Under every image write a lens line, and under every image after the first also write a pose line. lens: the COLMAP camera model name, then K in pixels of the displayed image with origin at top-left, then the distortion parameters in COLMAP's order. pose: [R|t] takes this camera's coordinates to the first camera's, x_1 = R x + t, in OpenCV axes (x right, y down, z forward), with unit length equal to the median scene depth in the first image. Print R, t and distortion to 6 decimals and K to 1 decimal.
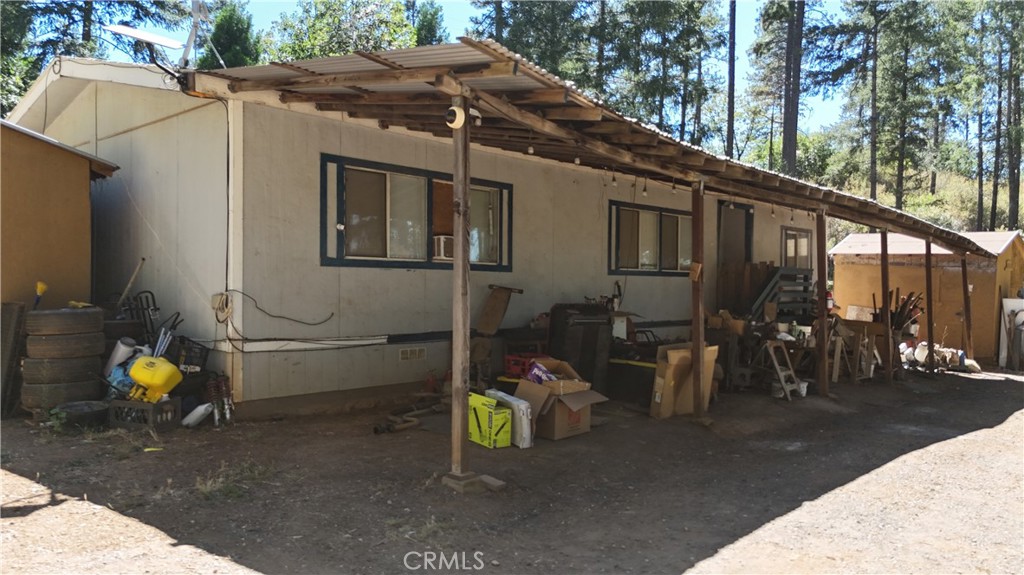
lens RADIAL K [[750.2, 0, 512.0], [0, 750.2, 287.5], [0, 0, 1]] dist [0.073542, -0.076328]
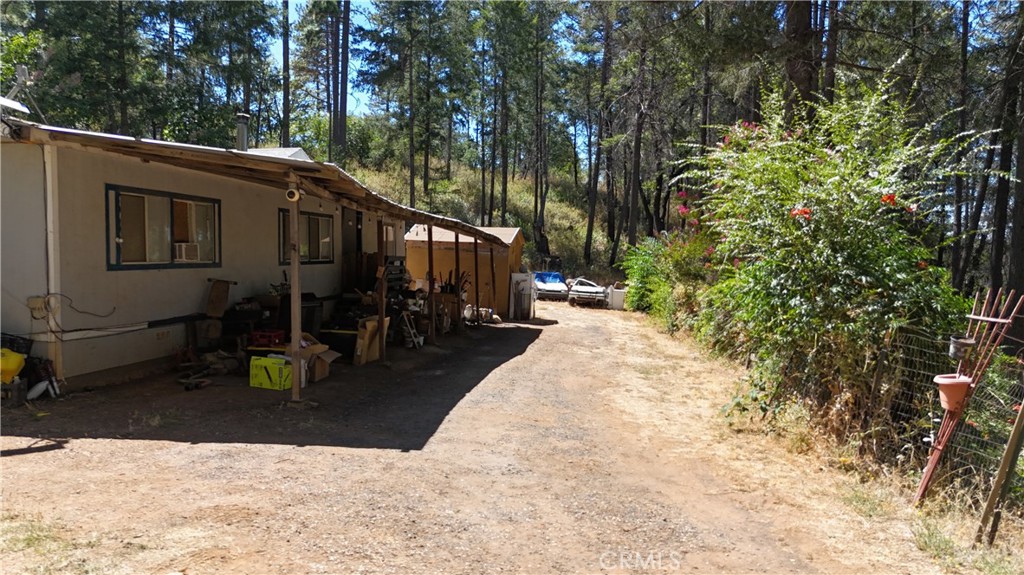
lens RADIAL K [[750.2, 0, 512.0], [0, 750.2, 287.5], [0, 0, 1]] dist [0.073542, -0.076328]
pose [[0.822718, -0.027538, 0.567782, -0.347255], [-0.000755, 0.998772, 0.049536, -0.053802], [-0.568449, -0.041183, 0.821687, -0.381514]]
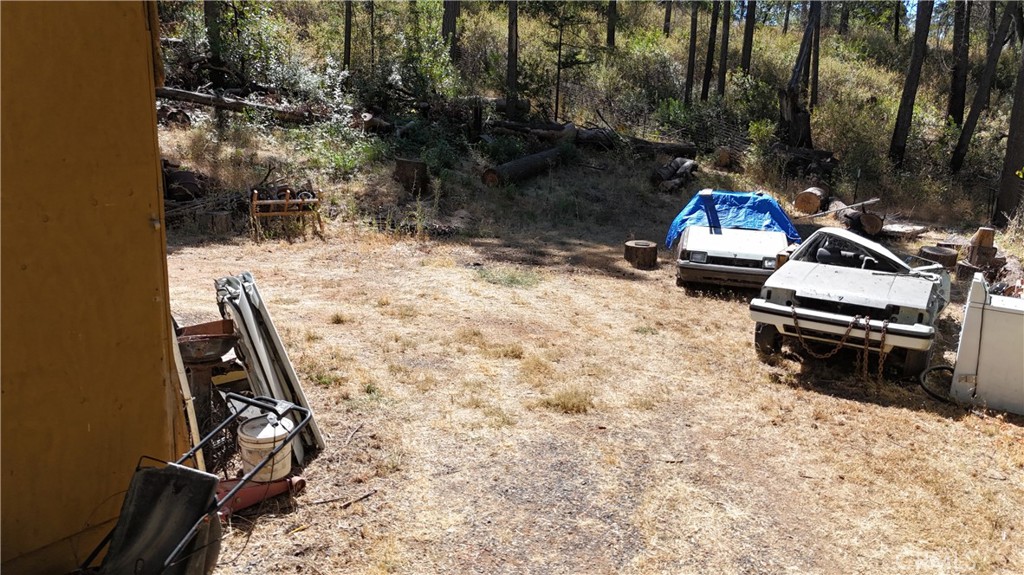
lens RADIAL K [[750.2, 0, 512.0], [0, 750.2, 287.5], [0, 0, 1]] dist [0.073542, -0.076328]
pose [[0.974120, -0.042627, 0.221974, 0.788081], [0.002769, 0.984233, 0.176854, -0.025833], [-0.226013, -0.171662, 0.958880, 0.907242]]
